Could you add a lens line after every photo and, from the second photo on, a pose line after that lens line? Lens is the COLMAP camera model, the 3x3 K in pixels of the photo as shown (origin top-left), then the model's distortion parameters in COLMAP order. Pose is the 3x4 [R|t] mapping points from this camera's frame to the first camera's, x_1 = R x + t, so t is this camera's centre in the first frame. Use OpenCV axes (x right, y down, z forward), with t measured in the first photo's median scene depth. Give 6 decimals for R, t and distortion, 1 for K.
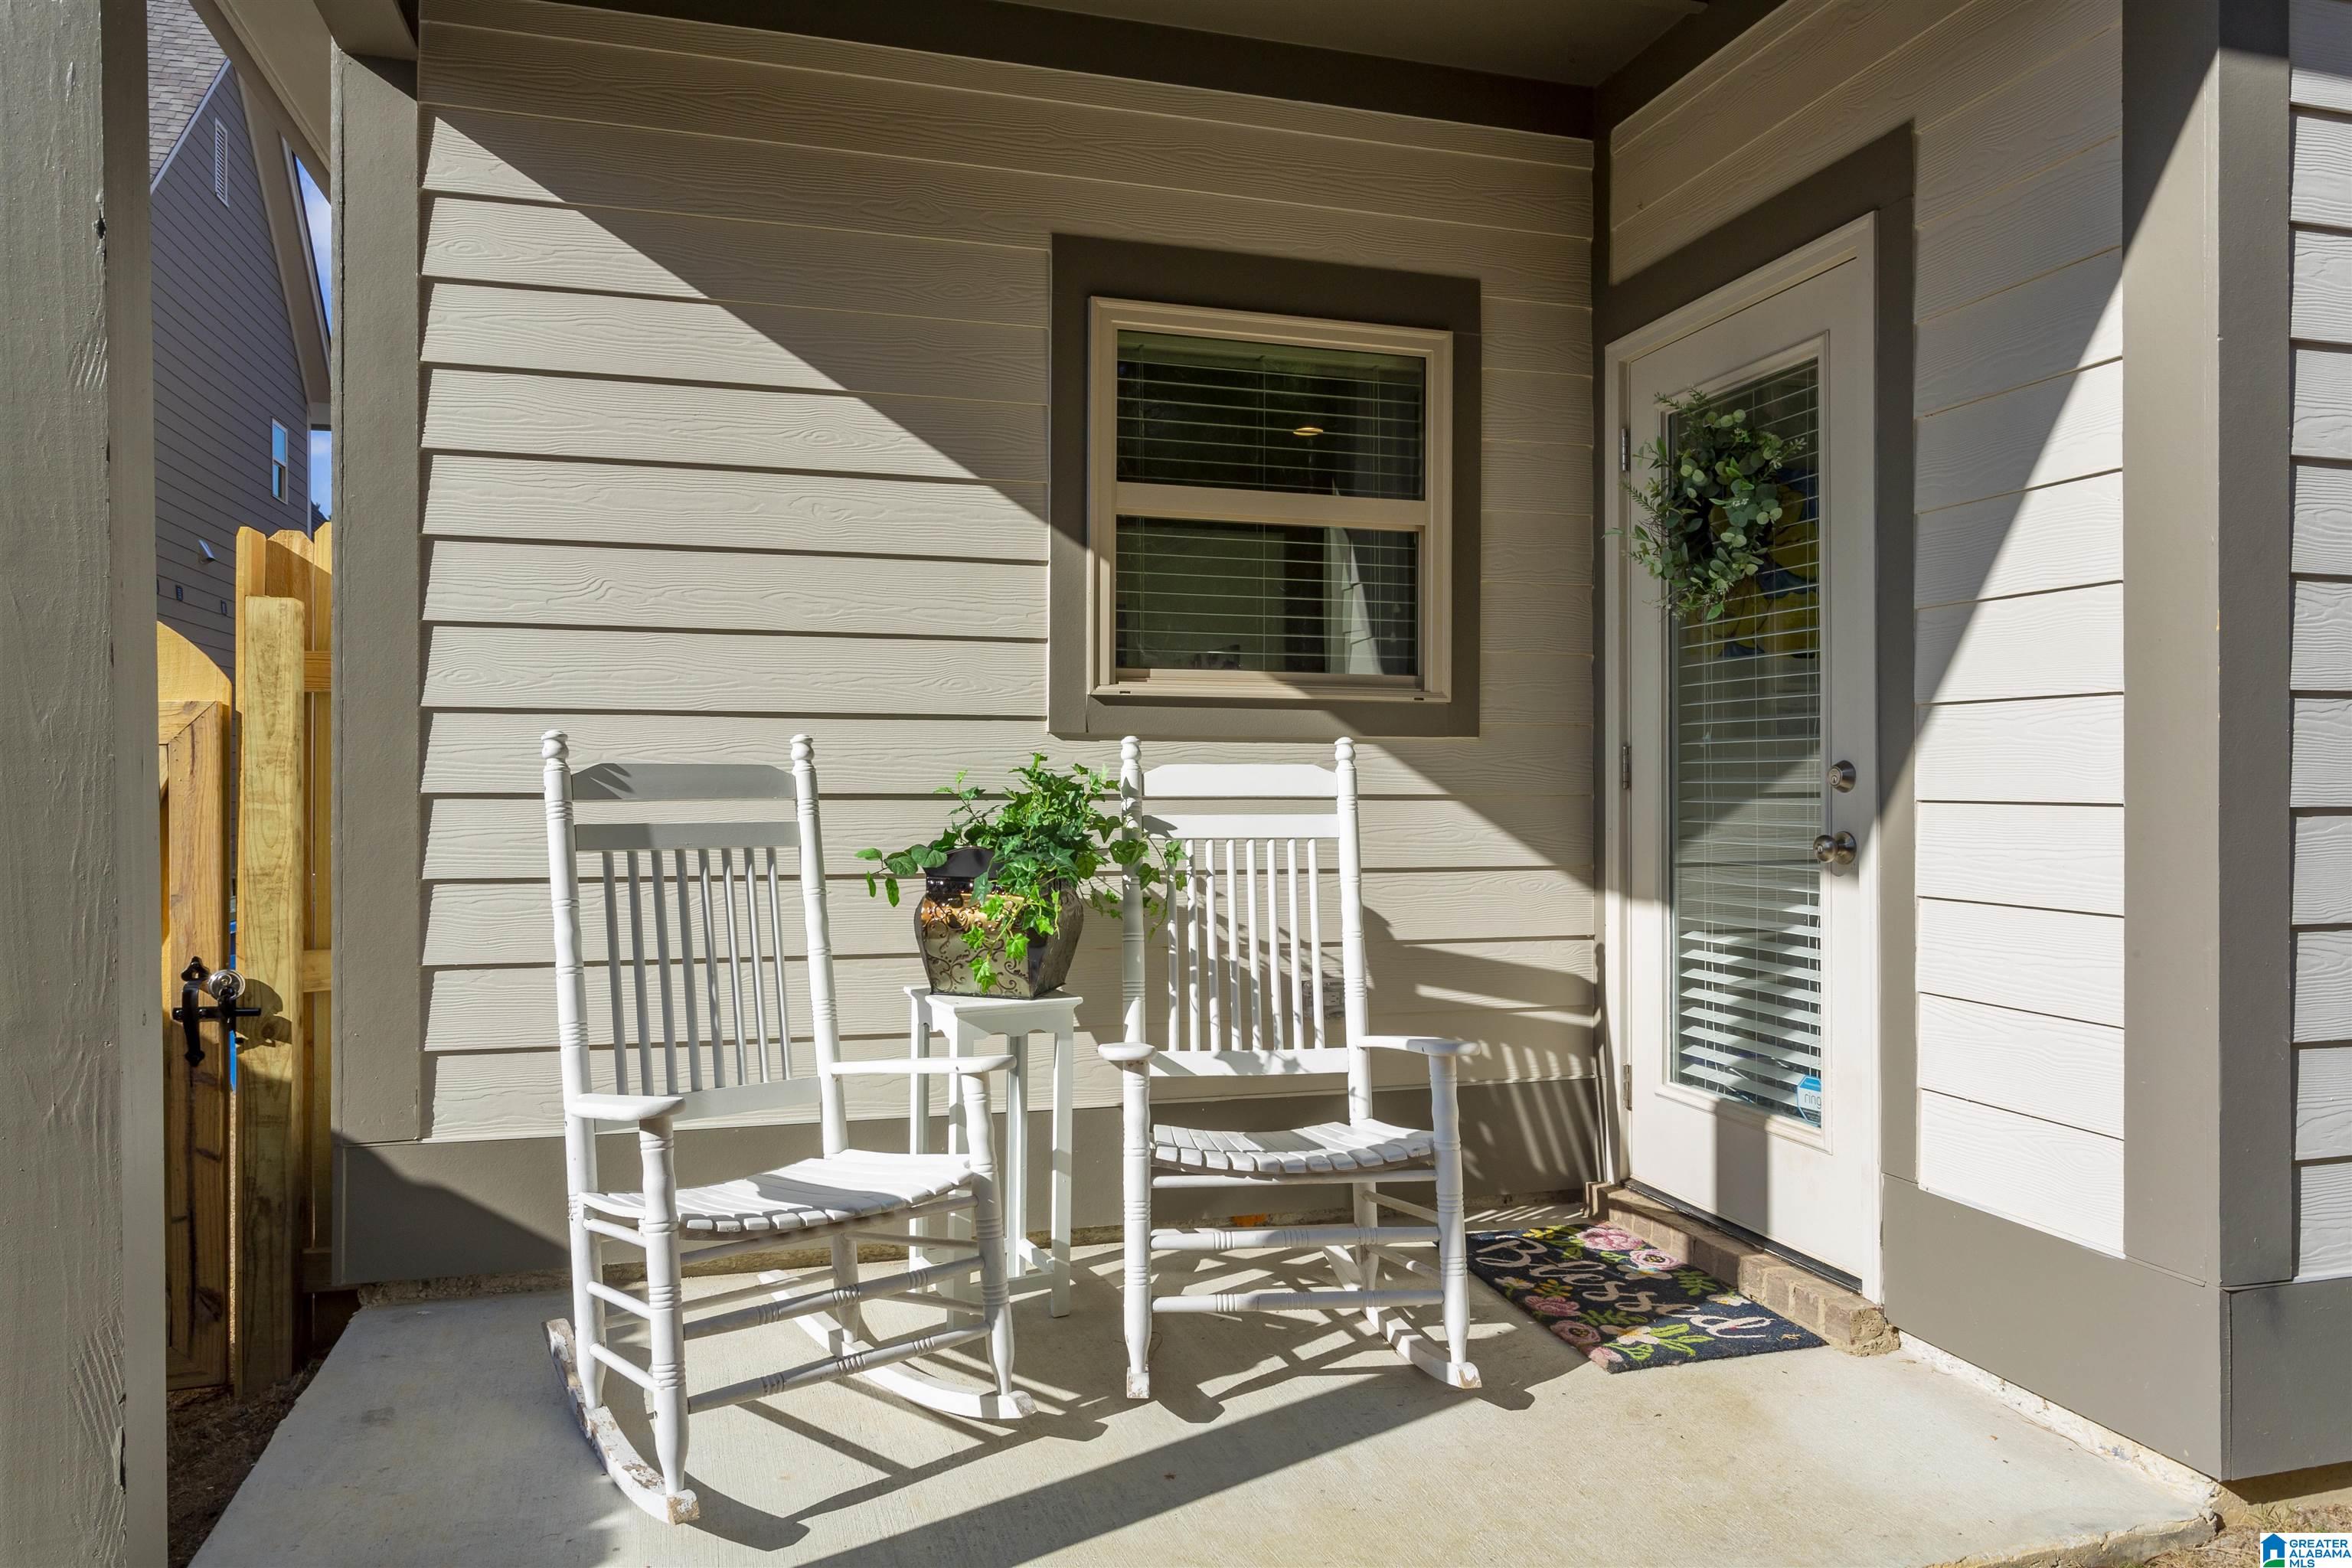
lens RADIAL K [[1585.5, 0, 1180.7], [0, 1585.5, 776.2], [0, 0, 1]] dist [-0.013624, -0.002270]
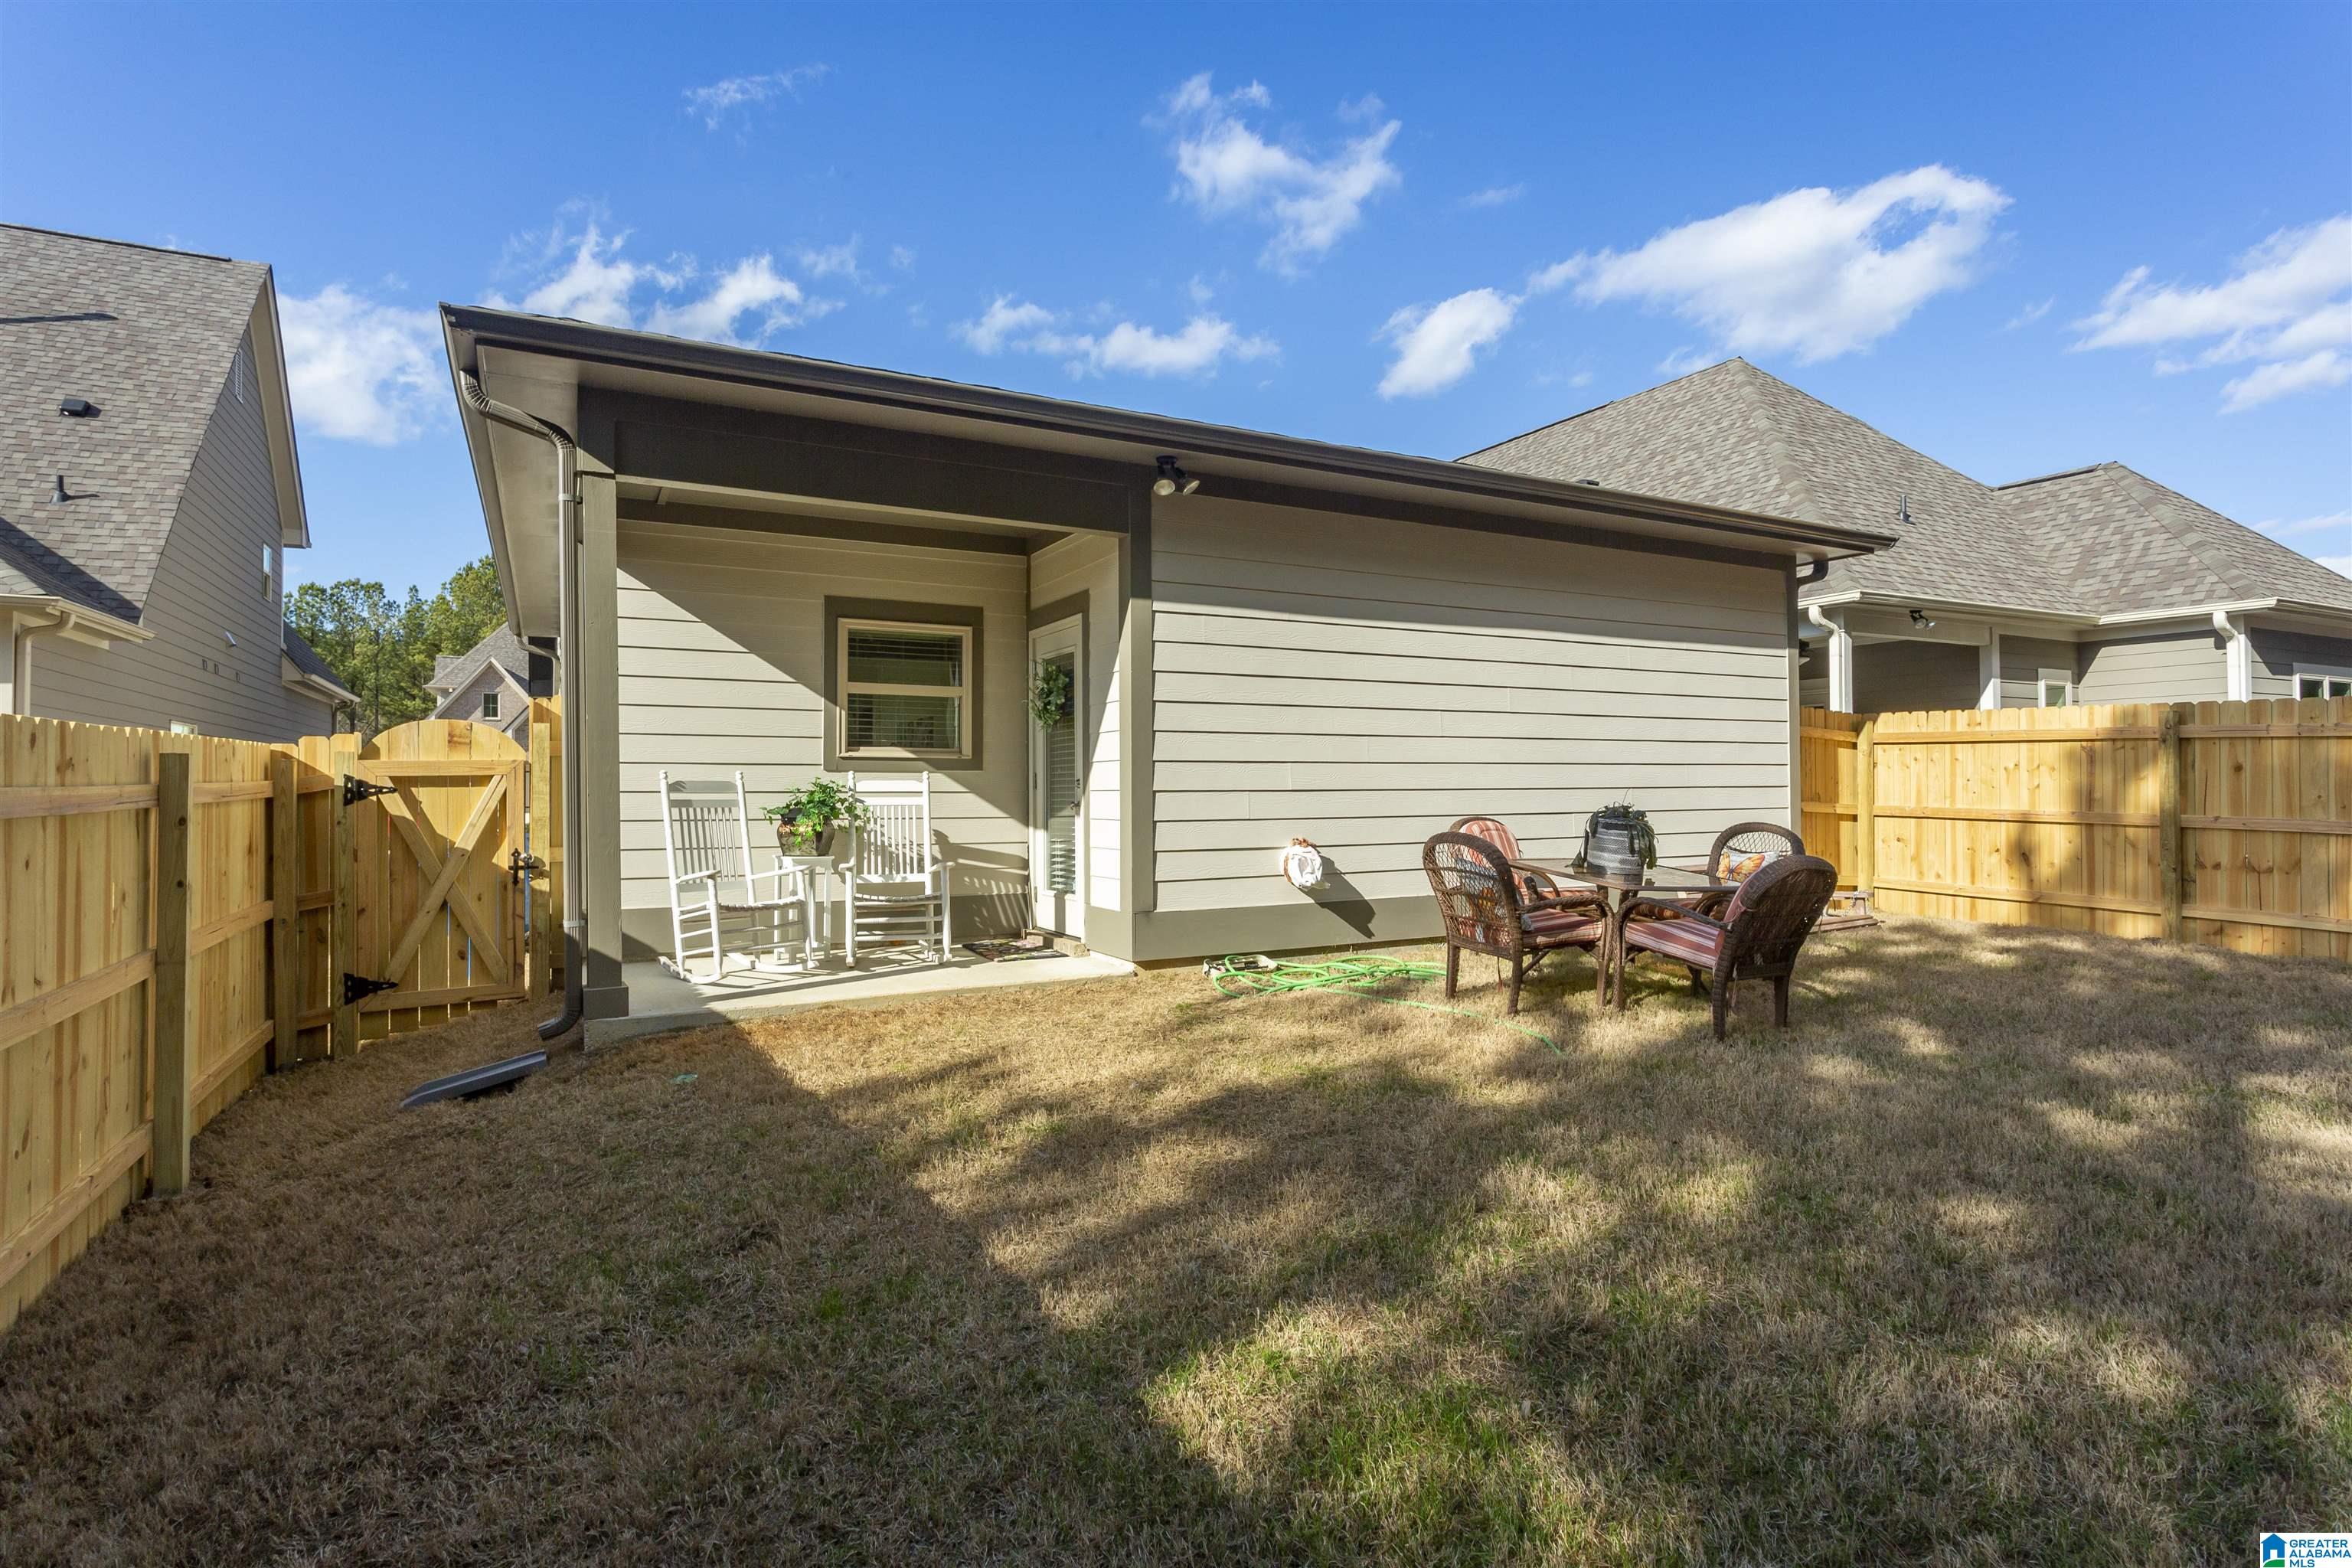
lens RADIAL K [[1187.2, 0, 1174.4], [0, 1187.2, 778.3], [0, 0, 1]] dist [-0.000919, 0.000997]
pose [[0.980203, -0.001981, 0.197987, 0.120920], [0.004409, 0.999920, -0.011826, 0.016570], [-0.197948, 0.012465, 0.980133, -1.295572]]
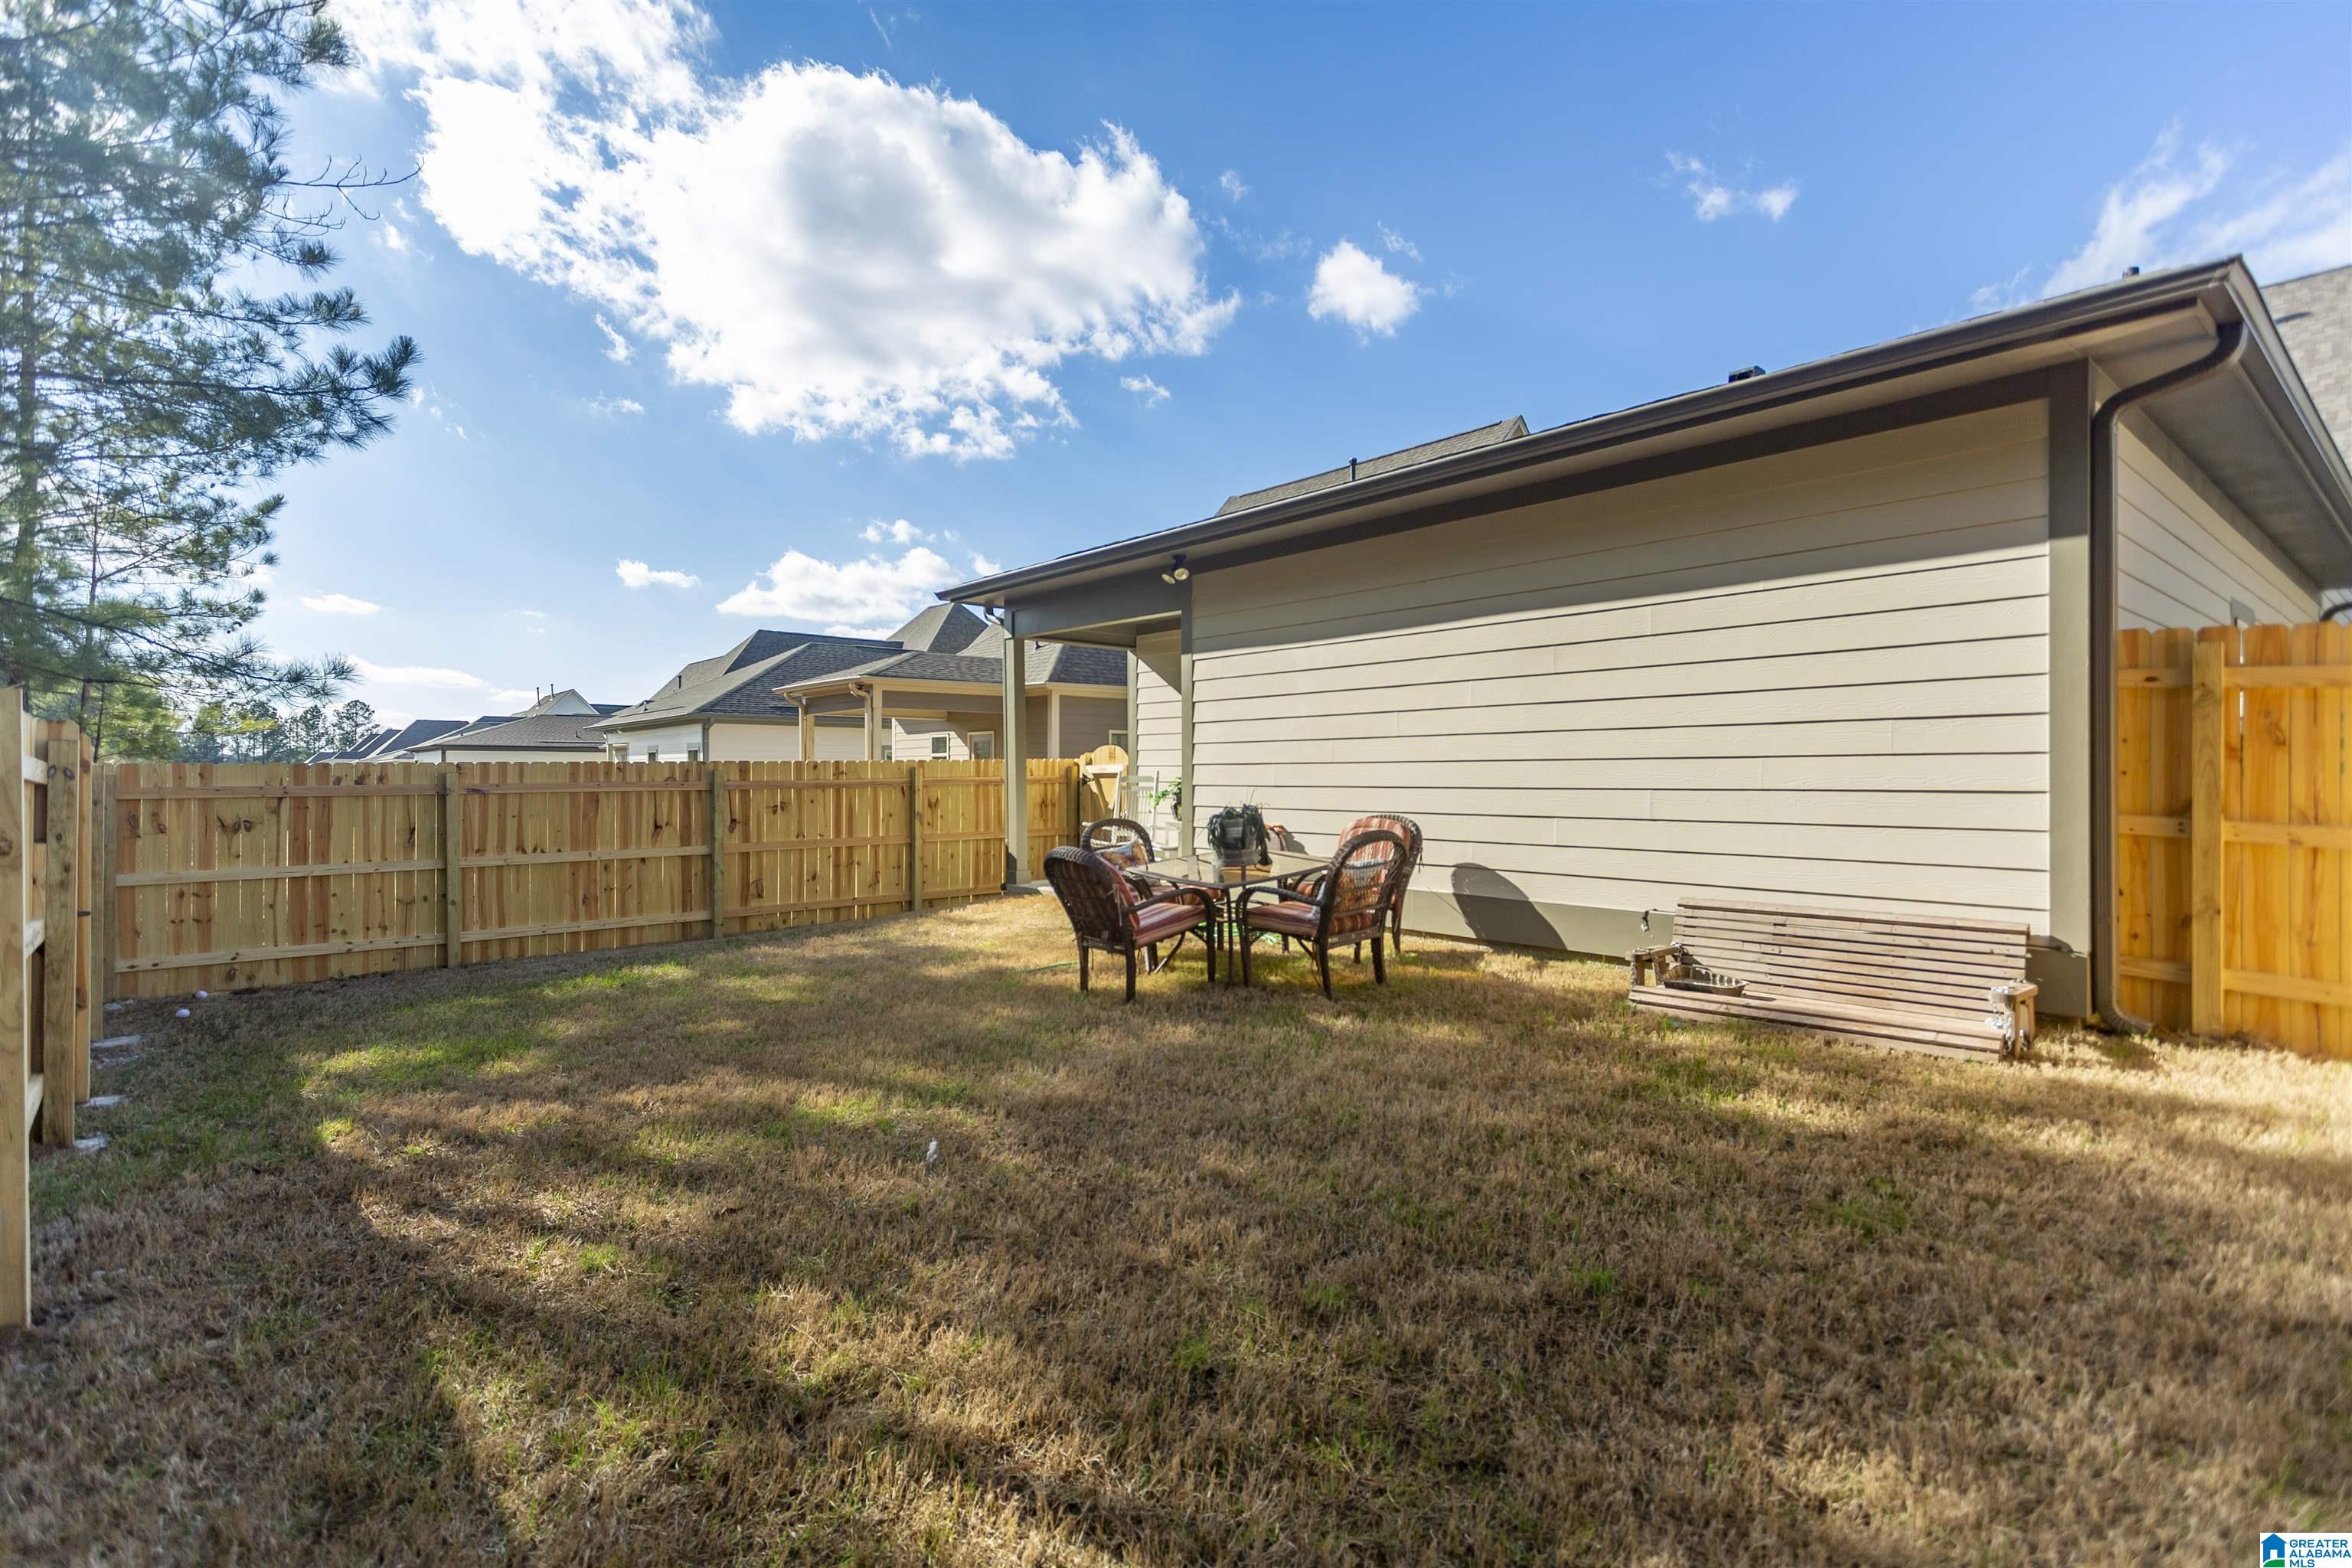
lens RADIAL K [[1120.5, 0, 1184.6], [0, 1120.5, 777.8], [0, 0, 1]] dist [0.013084, -0.000090]
pose [[0.404885, 0.002297, -0.914365, 2.987669], [-0.015406, 0.999872, -0.004310, 0.012131], [0.914238, 0.015831, 0.404869, -0.442700]]
